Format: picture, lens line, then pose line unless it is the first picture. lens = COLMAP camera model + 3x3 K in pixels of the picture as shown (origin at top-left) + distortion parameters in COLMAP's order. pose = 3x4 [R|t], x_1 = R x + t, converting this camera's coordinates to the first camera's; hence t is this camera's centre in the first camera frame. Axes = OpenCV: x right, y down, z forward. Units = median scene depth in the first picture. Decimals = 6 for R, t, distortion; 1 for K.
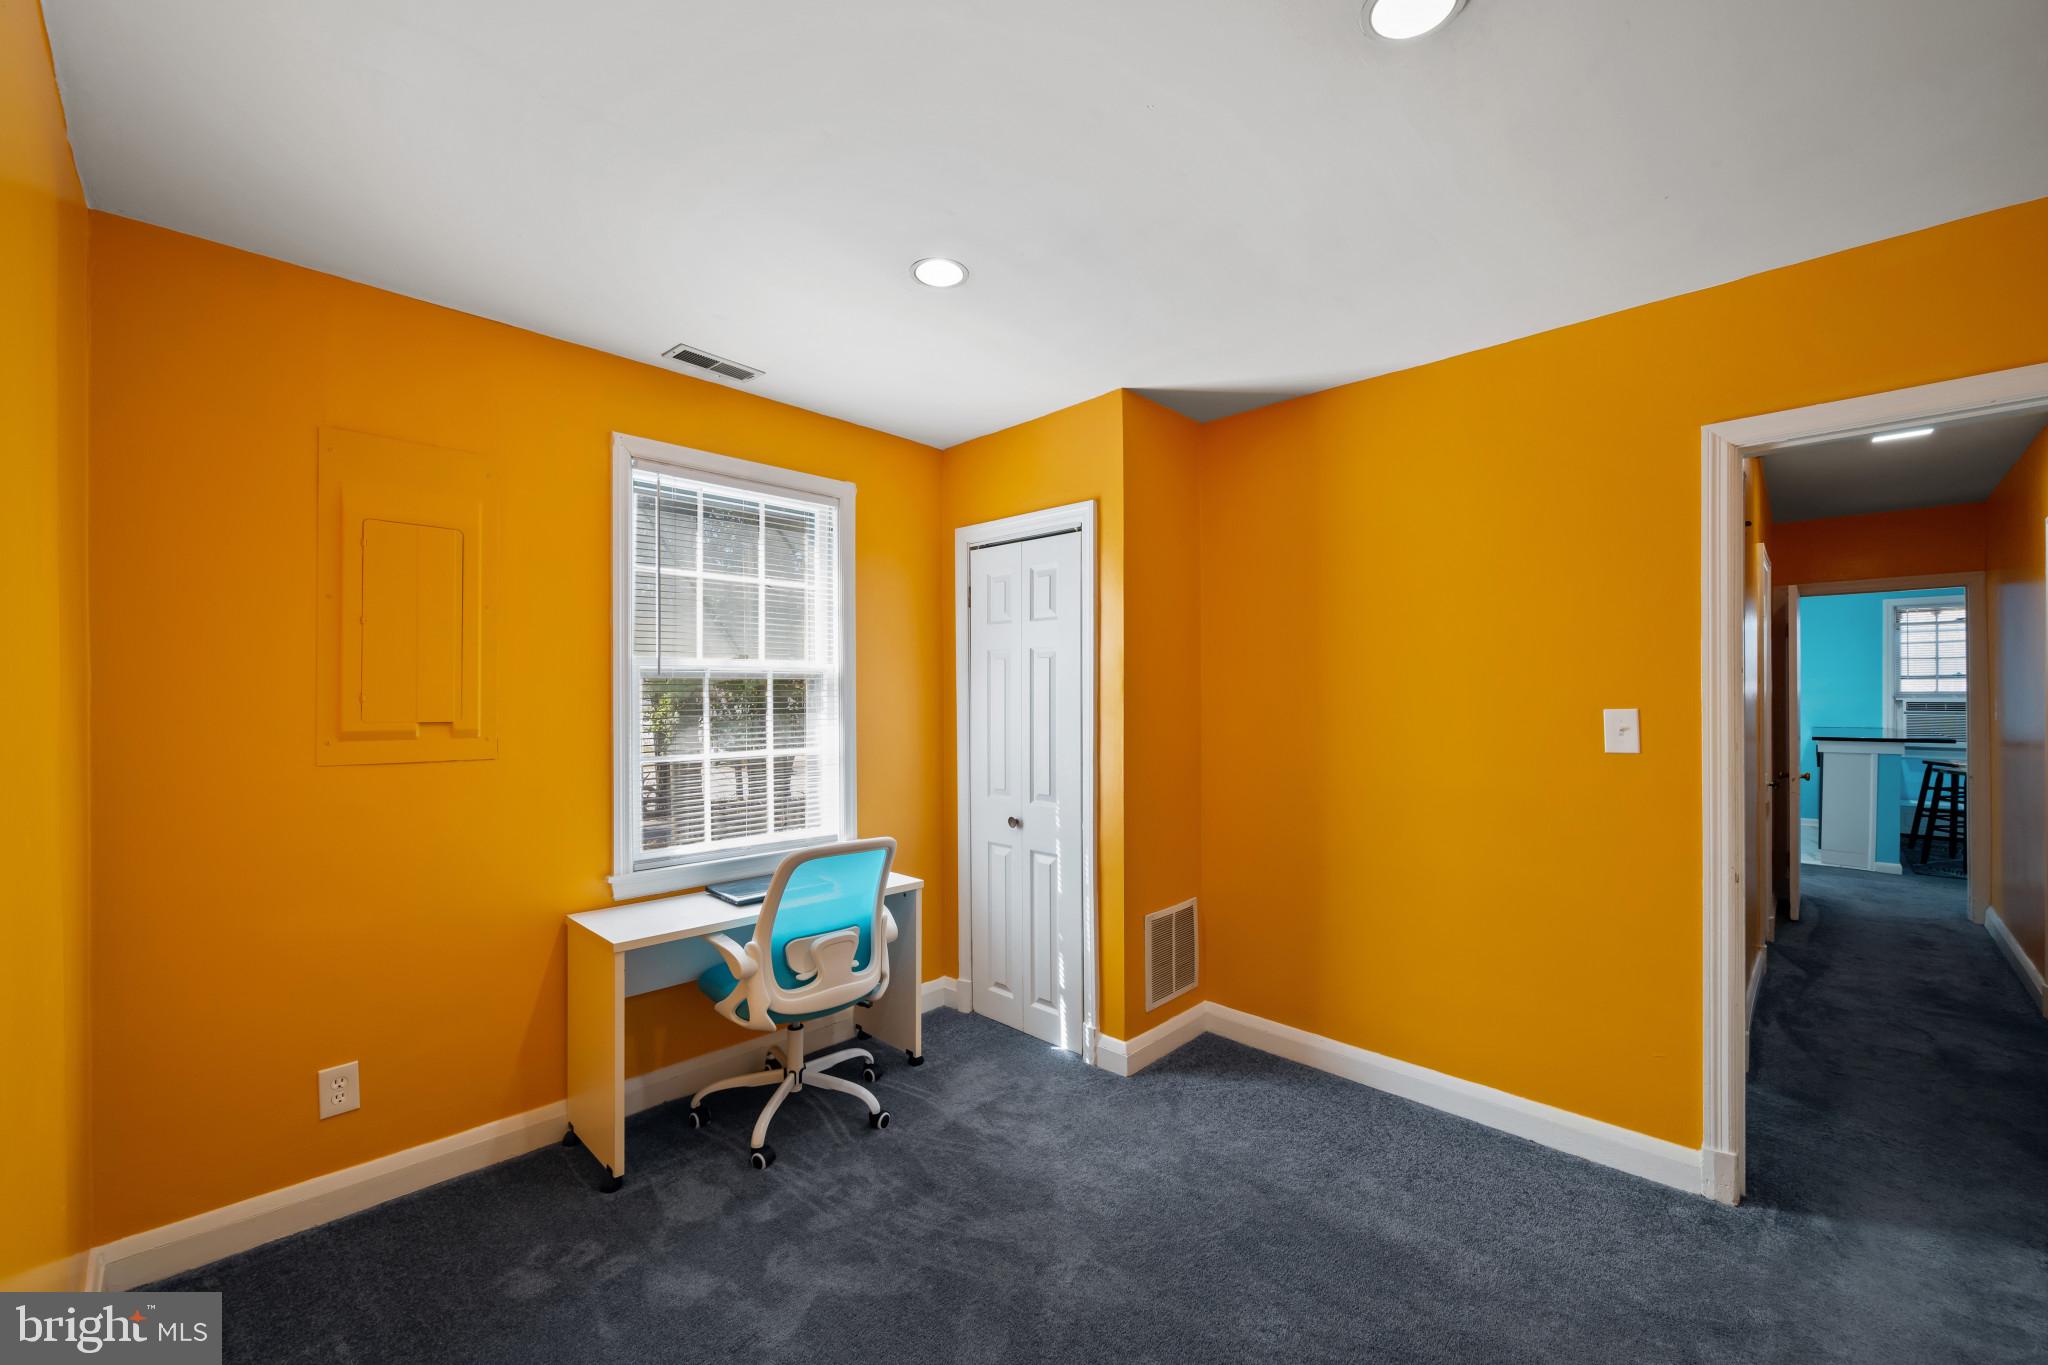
lens RADIAL K [[806.8, 0, 1029.6], [0, 806.8, 691.1], [0, 0, 1]] dist [0.000504, 0.000008]
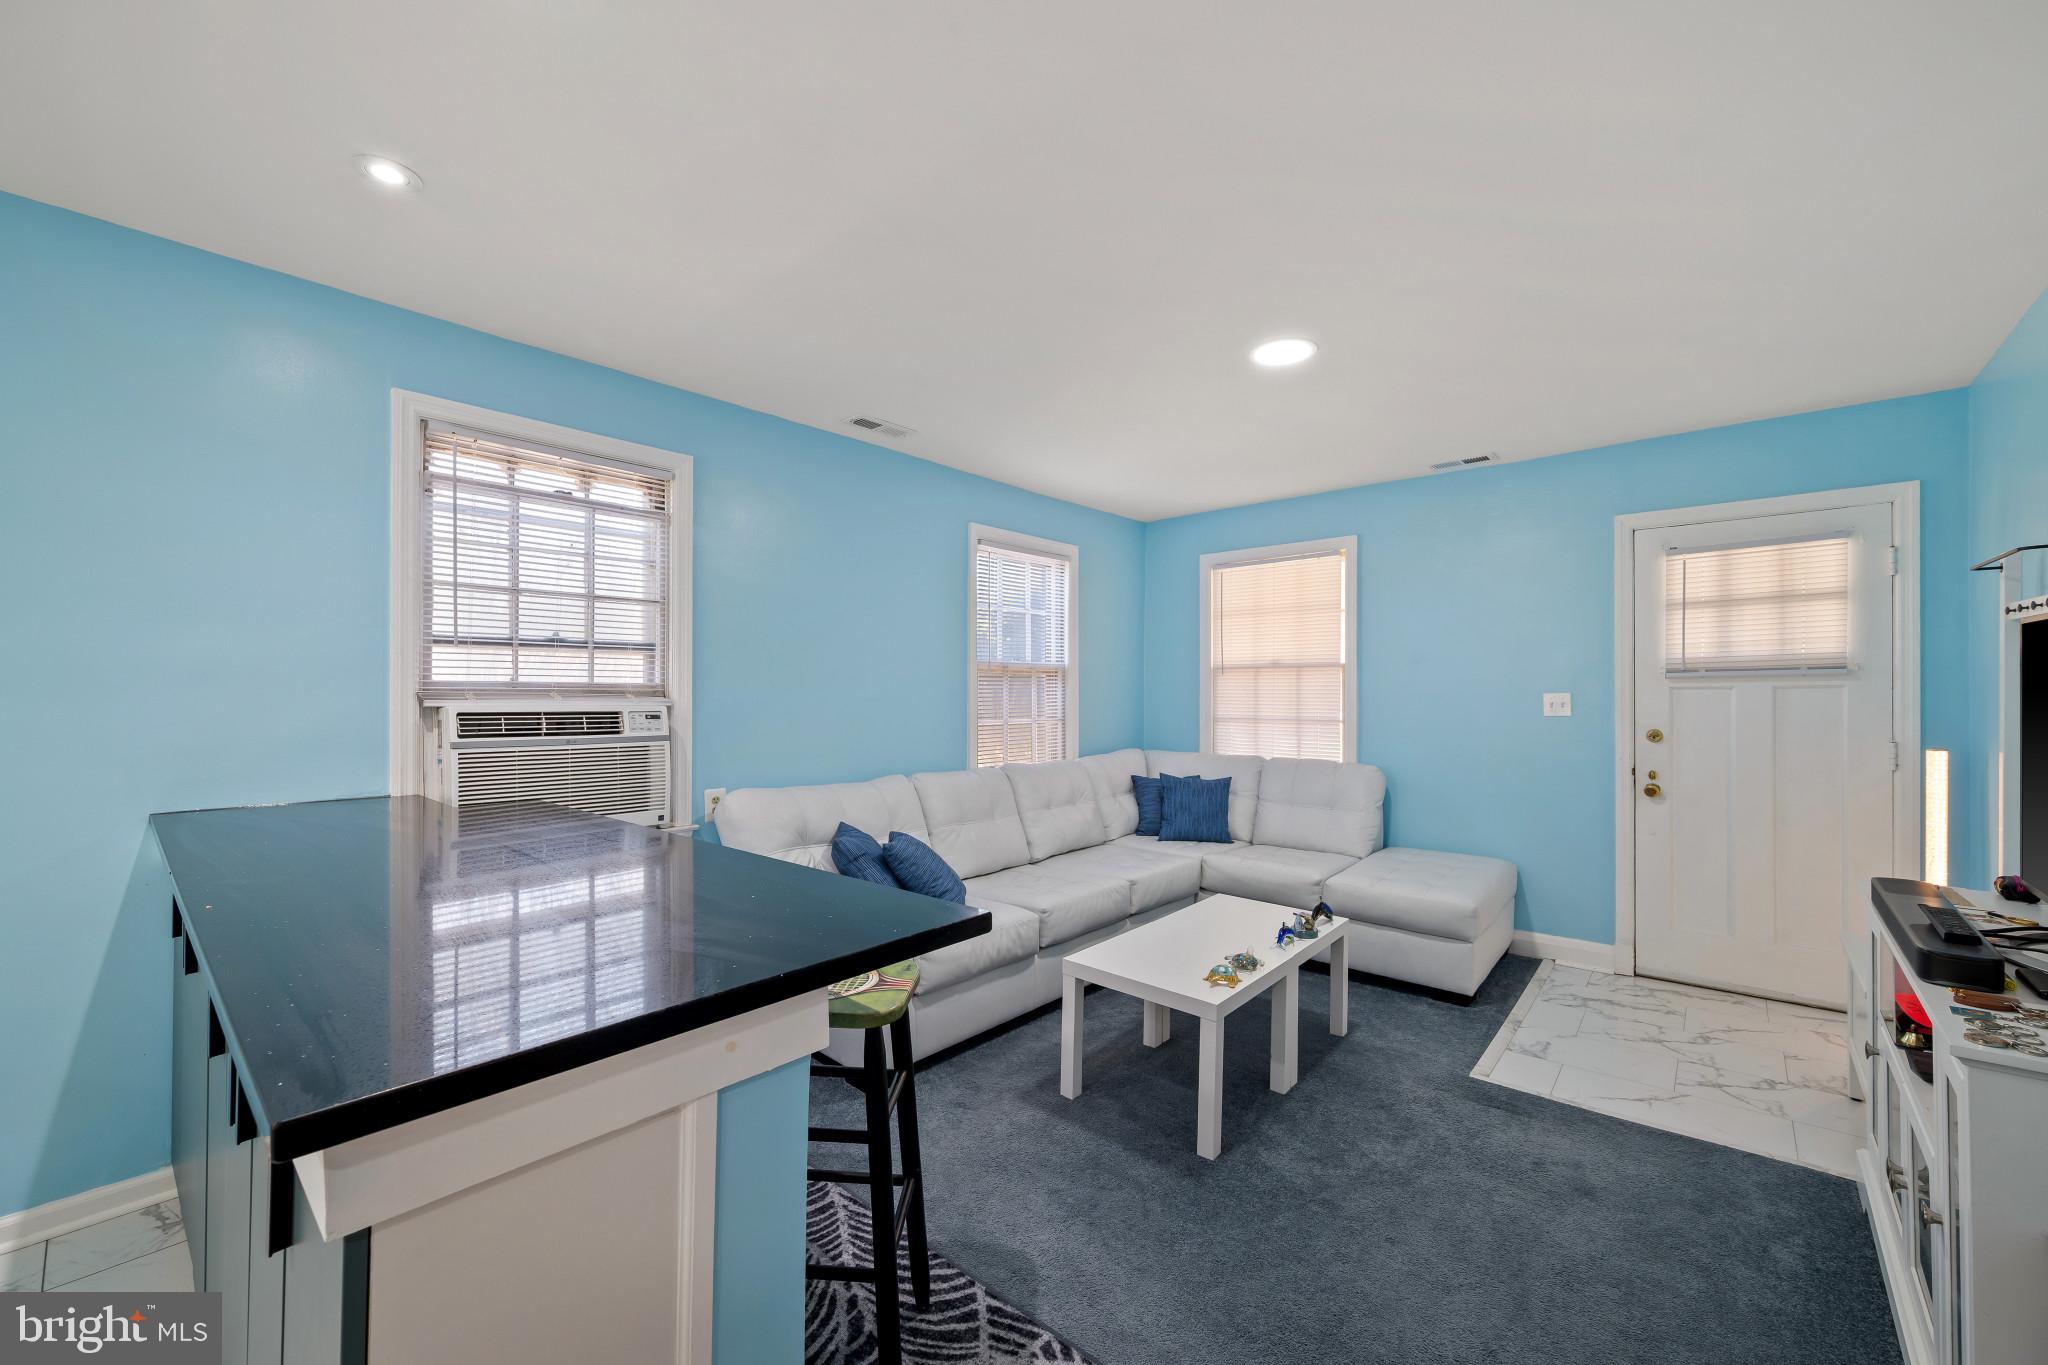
lens RADIAL K [[806.8, 0, 1029.6], [0, 806.8, 691.1], [0, 0, 1]] dist [0.000504, 0.000008]
pose [[-0.060641, 0.001680, 0.998158, 0.741957], [0.002444, 0.999996, -0.001535, 0.005783], [-0.998157, 0.002347, -0.060645, 0.786992]]
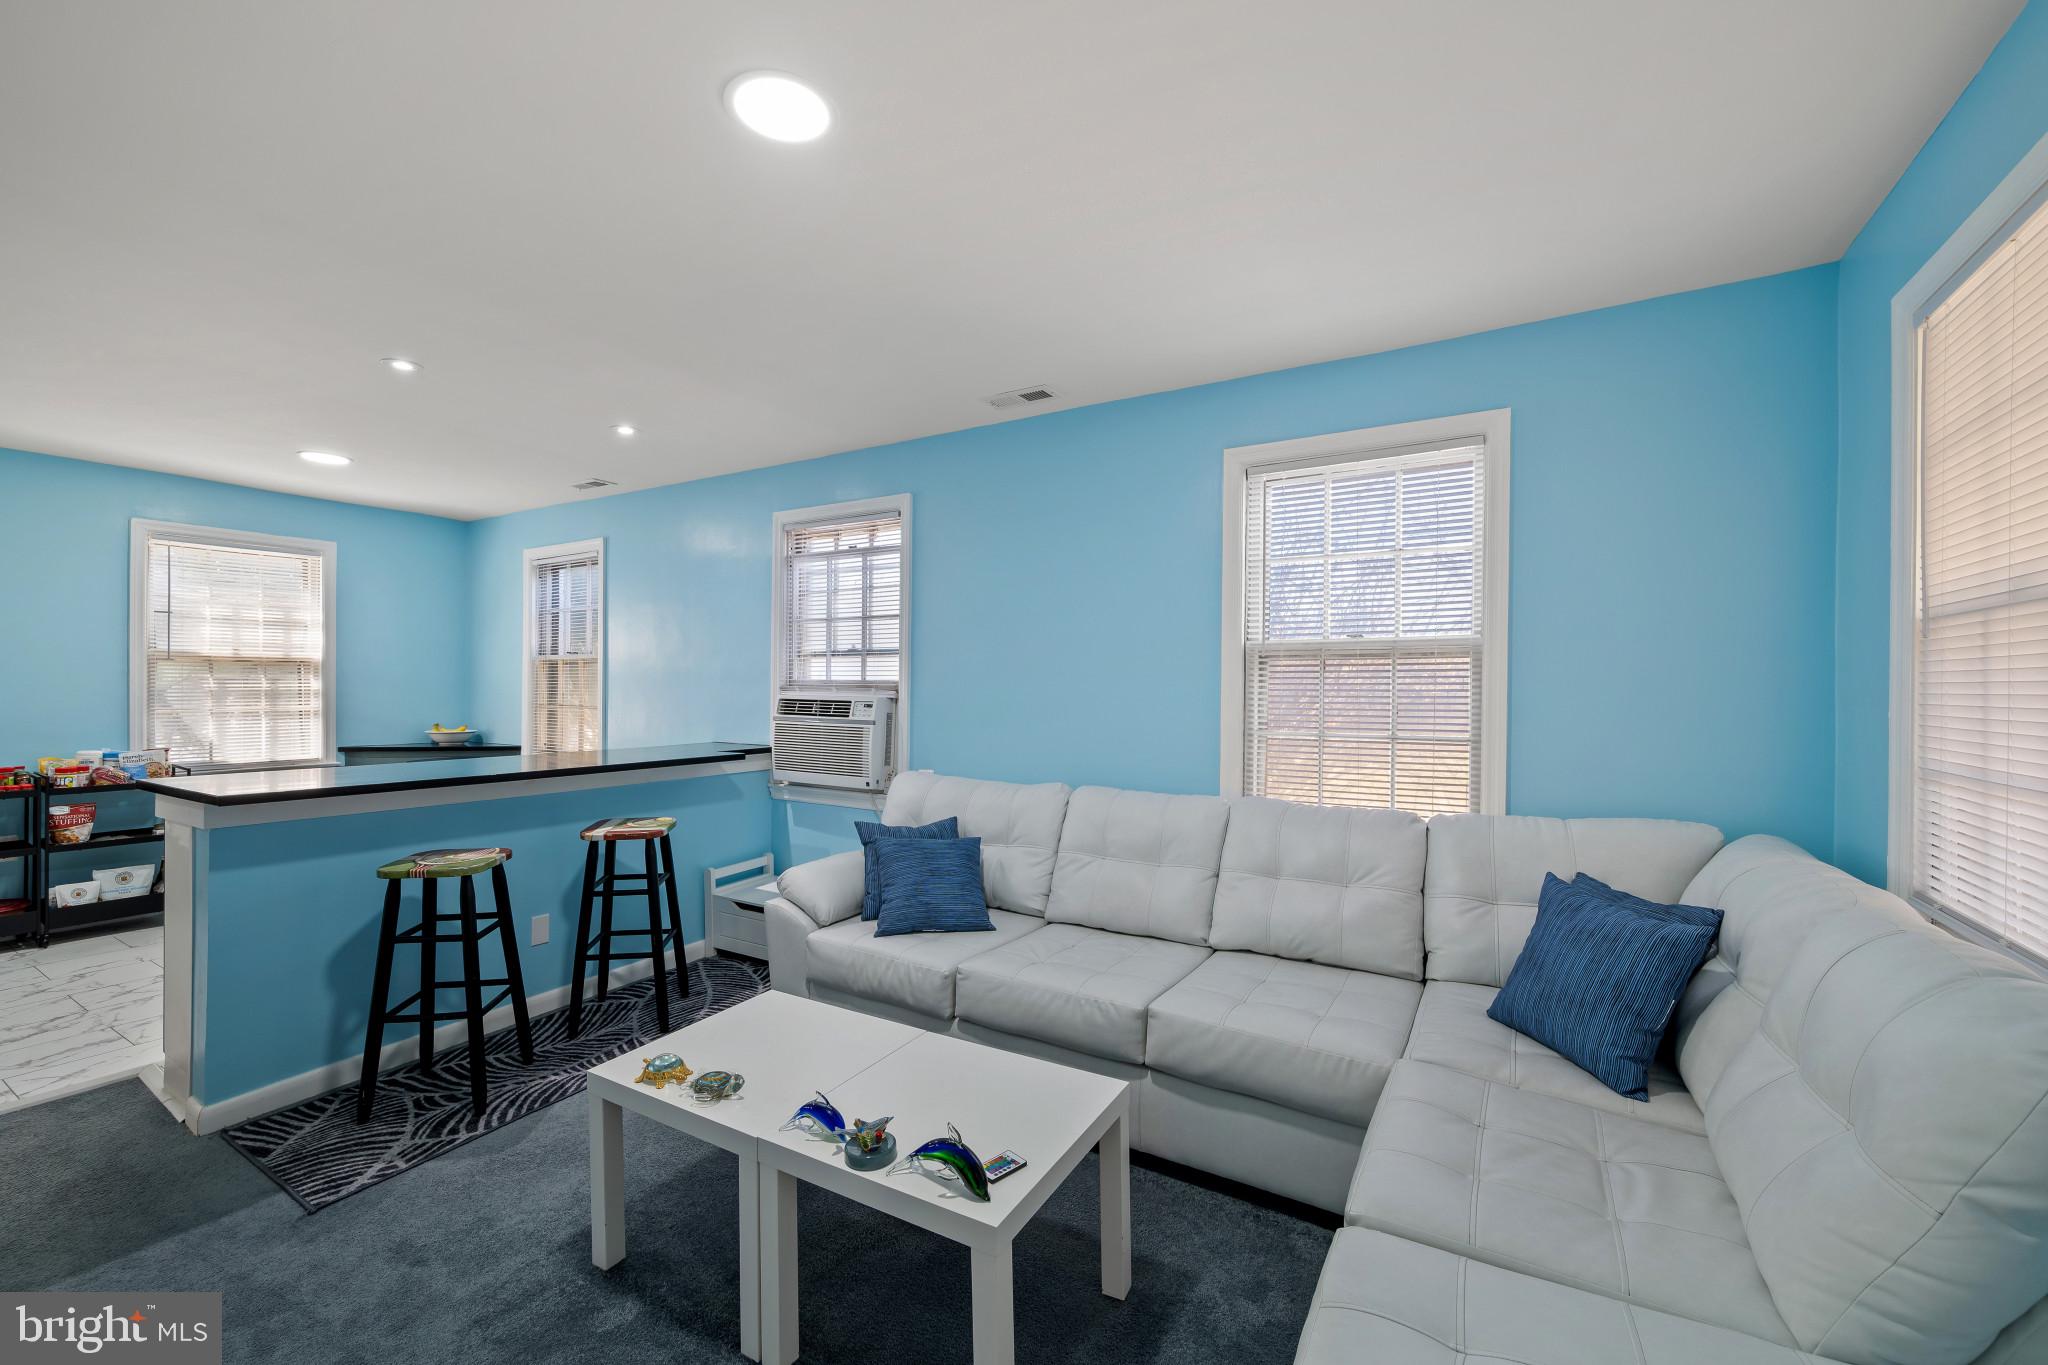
lens RADIAL K [[829.3, 0, 1036.3], [0, 829.3, 692.4], [0, 0, 1]] dist [0.001038, 0.000327]
pose [[0.970845, 0.006105, 0.239631, 1.100250], [-0.006681, 0.999976, 0.001589, 0.007178], [-0.239616, -0.003143, 0.970863, 0.433081]]
